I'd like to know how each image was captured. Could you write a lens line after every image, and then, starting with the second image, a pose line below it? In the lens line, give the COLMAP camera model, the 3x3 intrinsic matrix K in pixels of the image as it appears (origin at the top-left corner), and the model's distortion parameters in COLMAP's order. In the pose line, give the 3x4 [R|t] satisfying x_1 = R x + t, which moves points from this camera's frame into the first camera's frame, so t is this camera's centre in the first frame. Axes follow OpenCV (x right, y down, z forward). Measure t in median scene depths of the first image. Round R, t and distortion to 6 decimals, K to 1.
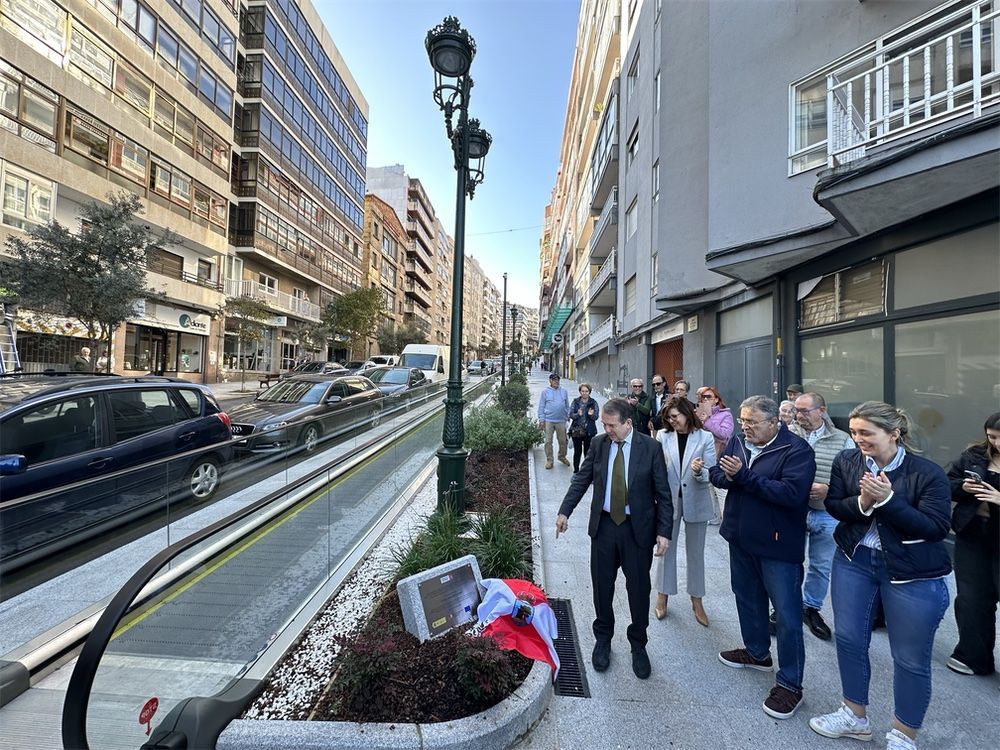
lens RADIAL K [[404.1, 0, 499.1], [0, 404.1, 375.0], [0, 0, 1]] dist [0.000330, 0.000379]
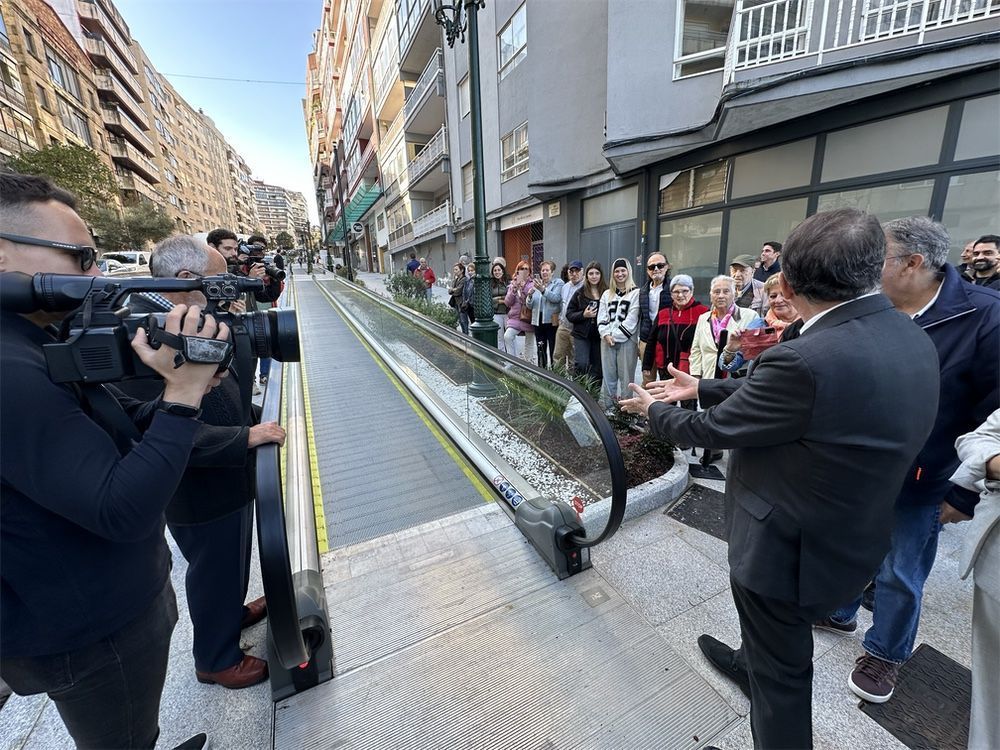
lens RADIAL K [[404.1, 0, 501.0], [0, 404.1, 375.5], [0, 0, 1]] dist [0.000330, 0.000379]
pose [[0.863059, -0.170061, 0.475614, -0.325409], [0.044722, 0.963647, 0.263409, 0.019820], [-0.503120, -0.206067, 0.839290, 0.028928]]
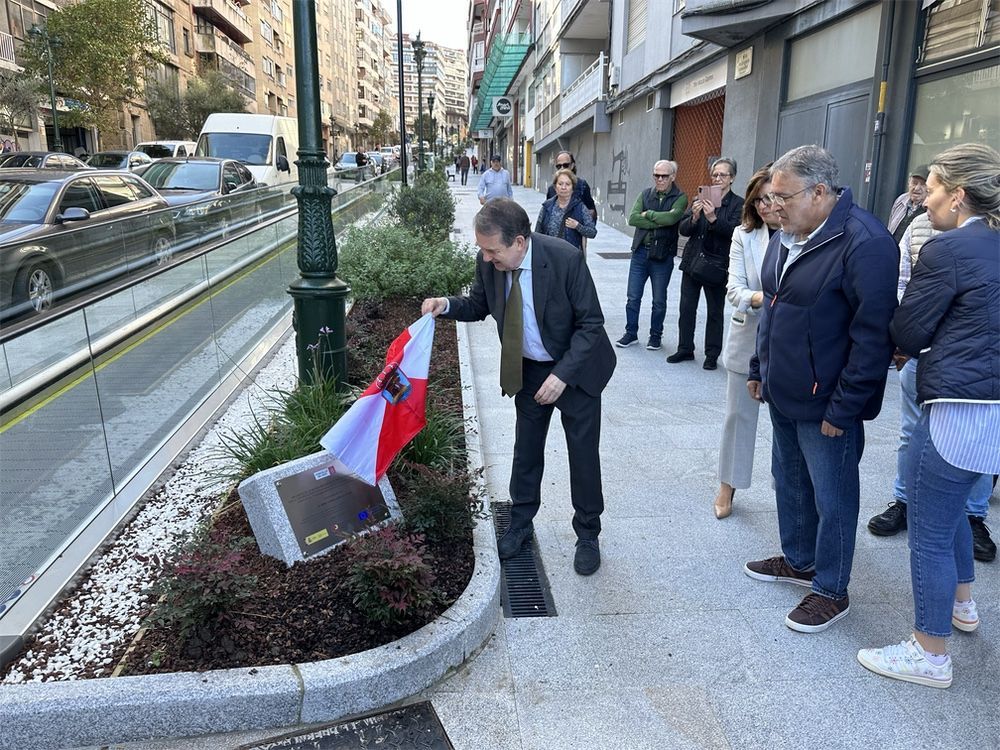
lens RADIAL K [[716.7, 0, 501.9], [0, 716.7, 375.1], [0, 0, 1]] dist [0.022674, -0.026950]
pose [[0.989954, -0.049812, 0.132326, -0.000486], [0.014008, 0.965835, 0.258778, 0.030545], [-0.140696, -0.254325, 0.956830, -0.006467]]
